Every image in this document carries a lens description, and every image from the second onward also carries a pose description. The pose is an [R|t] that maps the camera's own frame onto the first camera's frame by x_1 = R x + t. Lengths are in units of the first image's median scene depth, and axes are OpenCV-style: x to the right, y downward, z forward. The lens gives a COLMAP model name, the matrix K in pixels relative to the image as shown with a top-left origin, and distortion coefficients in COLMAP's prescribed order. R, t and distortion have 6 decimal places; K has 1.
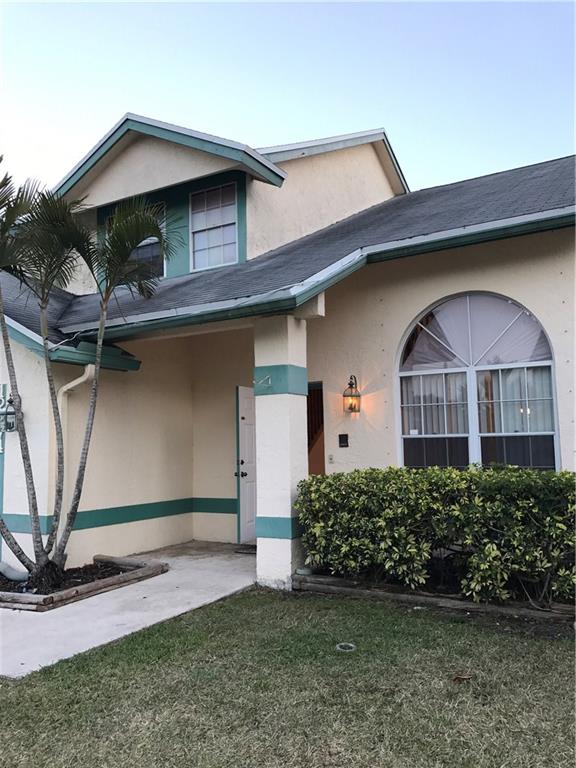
lens RADIAL K [[623.9, 0, 287.6], [0, 623.9, 382.5], [0, 0, 1]] dist [0.012706, -0.040485]
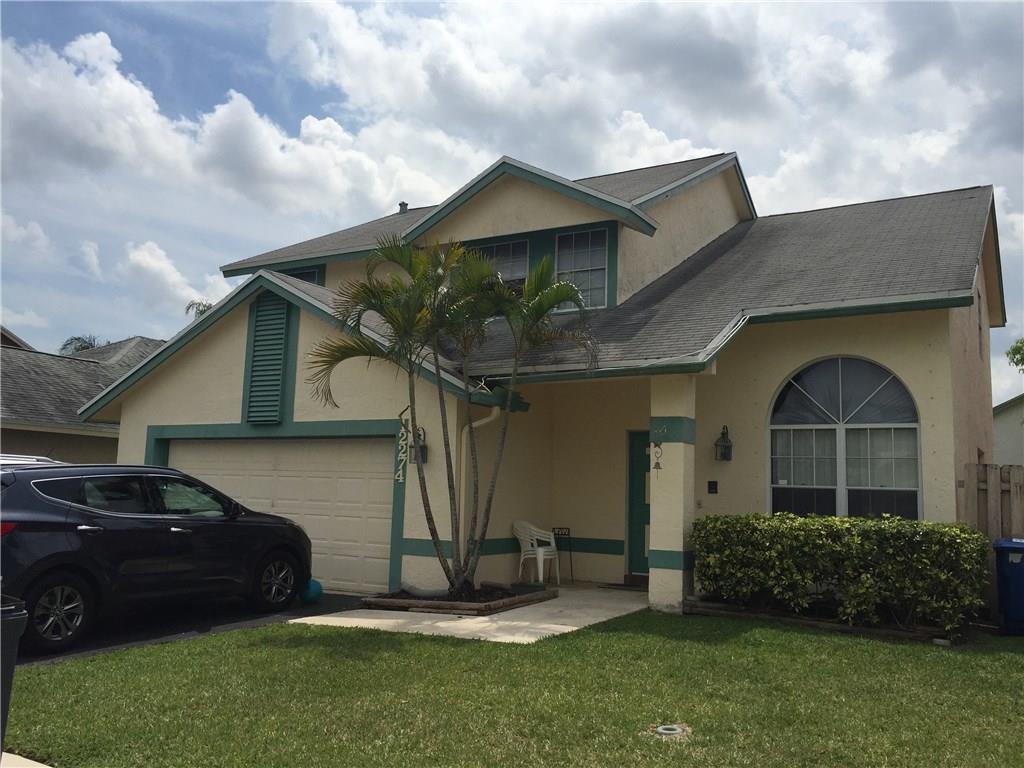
lens RADIAL K [[872.6, 0, 514.1], [0, 872.6, 385.8], [0, 0, 1]] dist [0.039798, -0.001357]
pose [[0.998811, 0.047447, -0.011213, -0.285672], [-0.047709, 0.998562, -0.024439, -0.030474], [0.010037, 0.024945, 0.999638, -0.585325]]
